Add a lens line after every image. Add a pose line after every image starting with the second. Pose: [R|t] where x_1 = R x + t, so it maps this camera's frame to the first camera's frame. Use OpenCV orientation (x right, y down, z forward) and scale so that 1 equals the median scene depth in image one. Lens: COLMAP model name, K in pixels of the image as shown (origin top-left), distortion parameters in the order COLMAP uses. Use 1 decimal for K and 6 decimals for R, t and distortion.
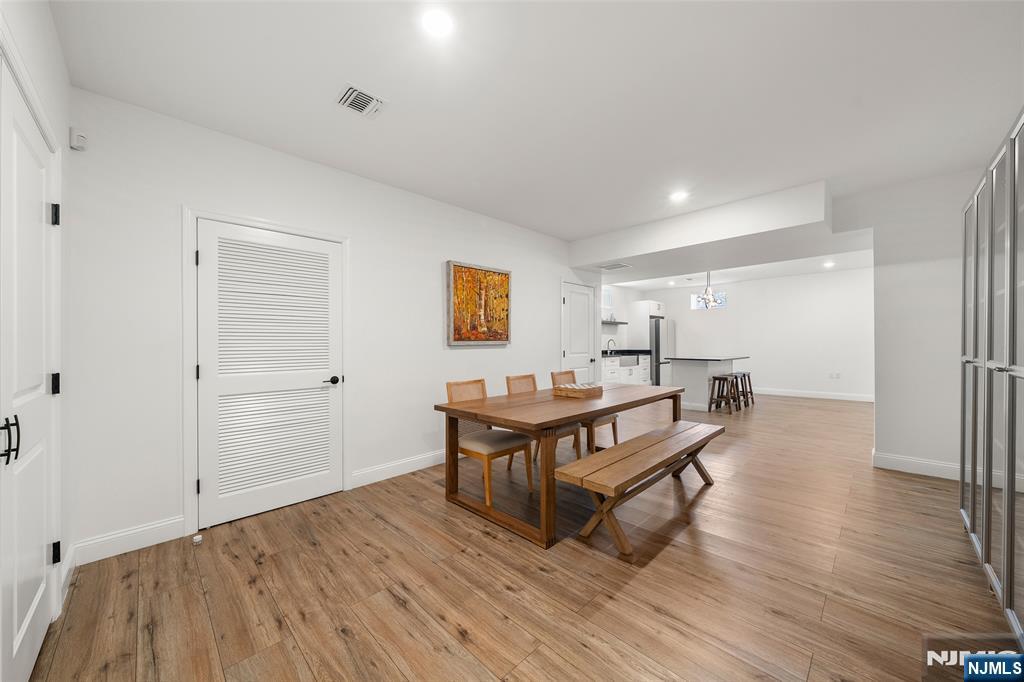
lens RADIAL K [[373.6, 0, 516.4], [0, 373.6, 342.3], [0, 0, 1]] dist [0.000150, 0.000031]
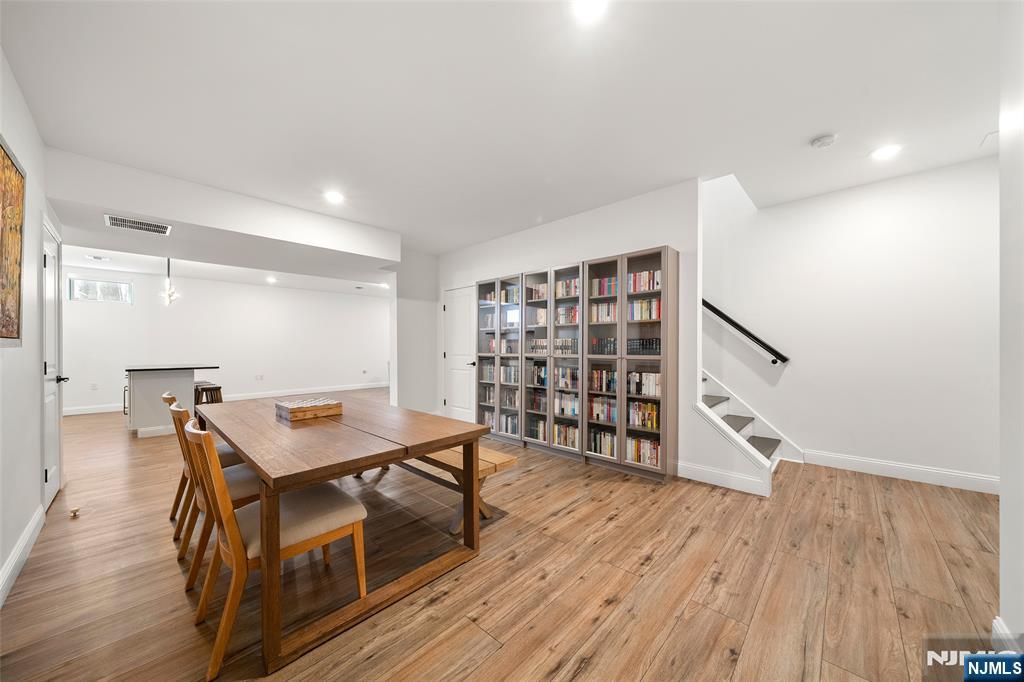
lens RADIAL K [[354.3, 0, 512.1], [0, 354.3, 347.3], [0, 0, 1]] dist [0.002999, 0.000328]
pose [[-0.025818, 0.003757, 0.999660, -1.014589], [0.002967, 0.999989, -0.003682, 0.017510], [-0.999662, 0.002871, -0.025829, 1.113284]]
